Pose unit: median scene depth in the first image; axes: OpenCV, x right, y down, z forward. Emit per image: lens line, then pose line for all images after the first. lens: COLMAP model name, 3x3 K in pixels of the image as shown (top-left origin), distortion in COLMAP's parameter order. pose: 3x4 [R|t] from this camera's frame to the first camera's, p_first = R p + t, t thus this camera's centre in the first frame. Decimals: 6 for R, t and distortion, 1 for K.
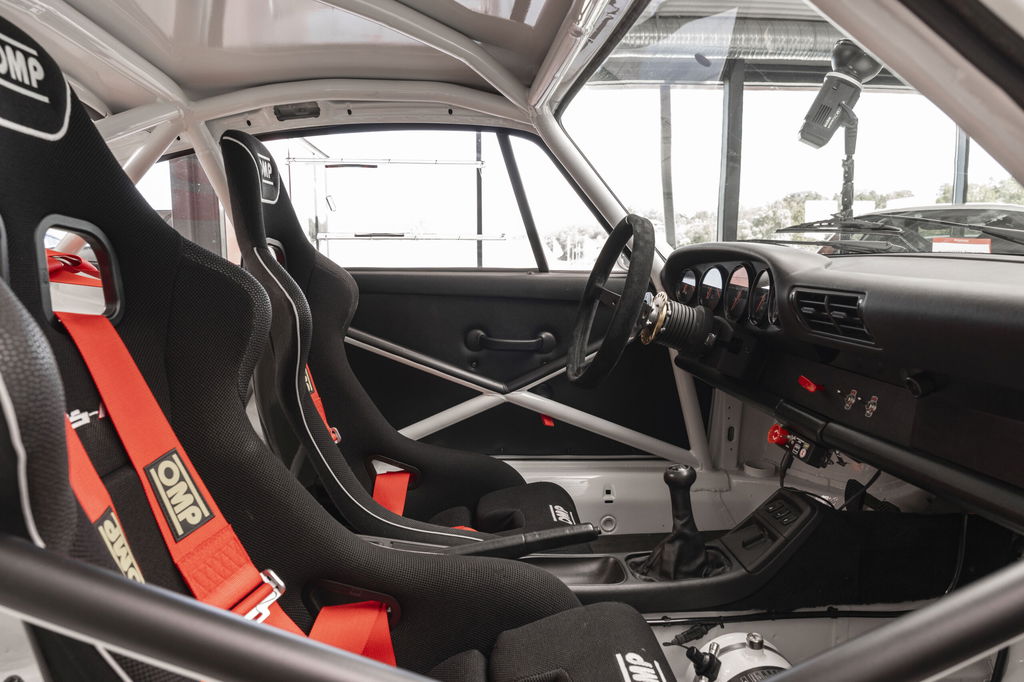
lens RADIAL K [[662.0, 0, 513.9], [0, 662.0, 340.4], [0, 0, 1]] dist [-0.002214, -0.017250]
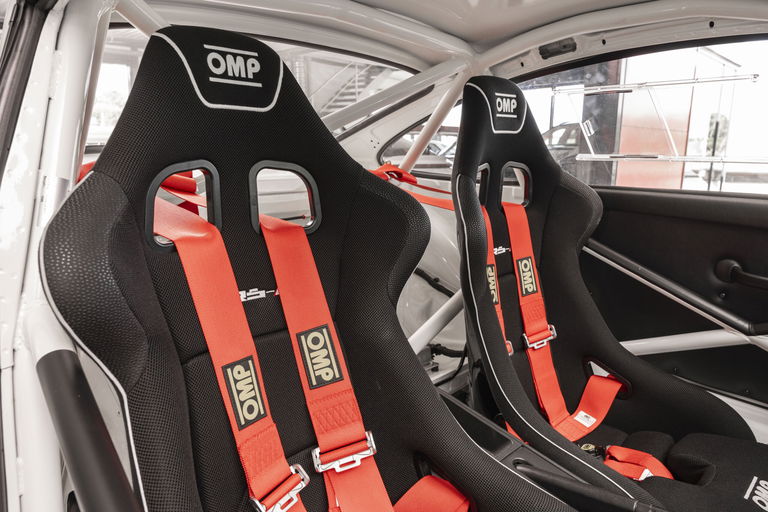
lens RADIAL K [[496.5, 0, 385.0], [0, 496.5, 257.2], [0, 0, 1]] dist [-0.002214, -0.017250]
pose [[0.638923, 0.163475, -0.751700, 0.339206], [-0.104162, 0.986545, 0.126012, -0.124286], [0.762186, -0.002214, 0.647354, 0.398963]]
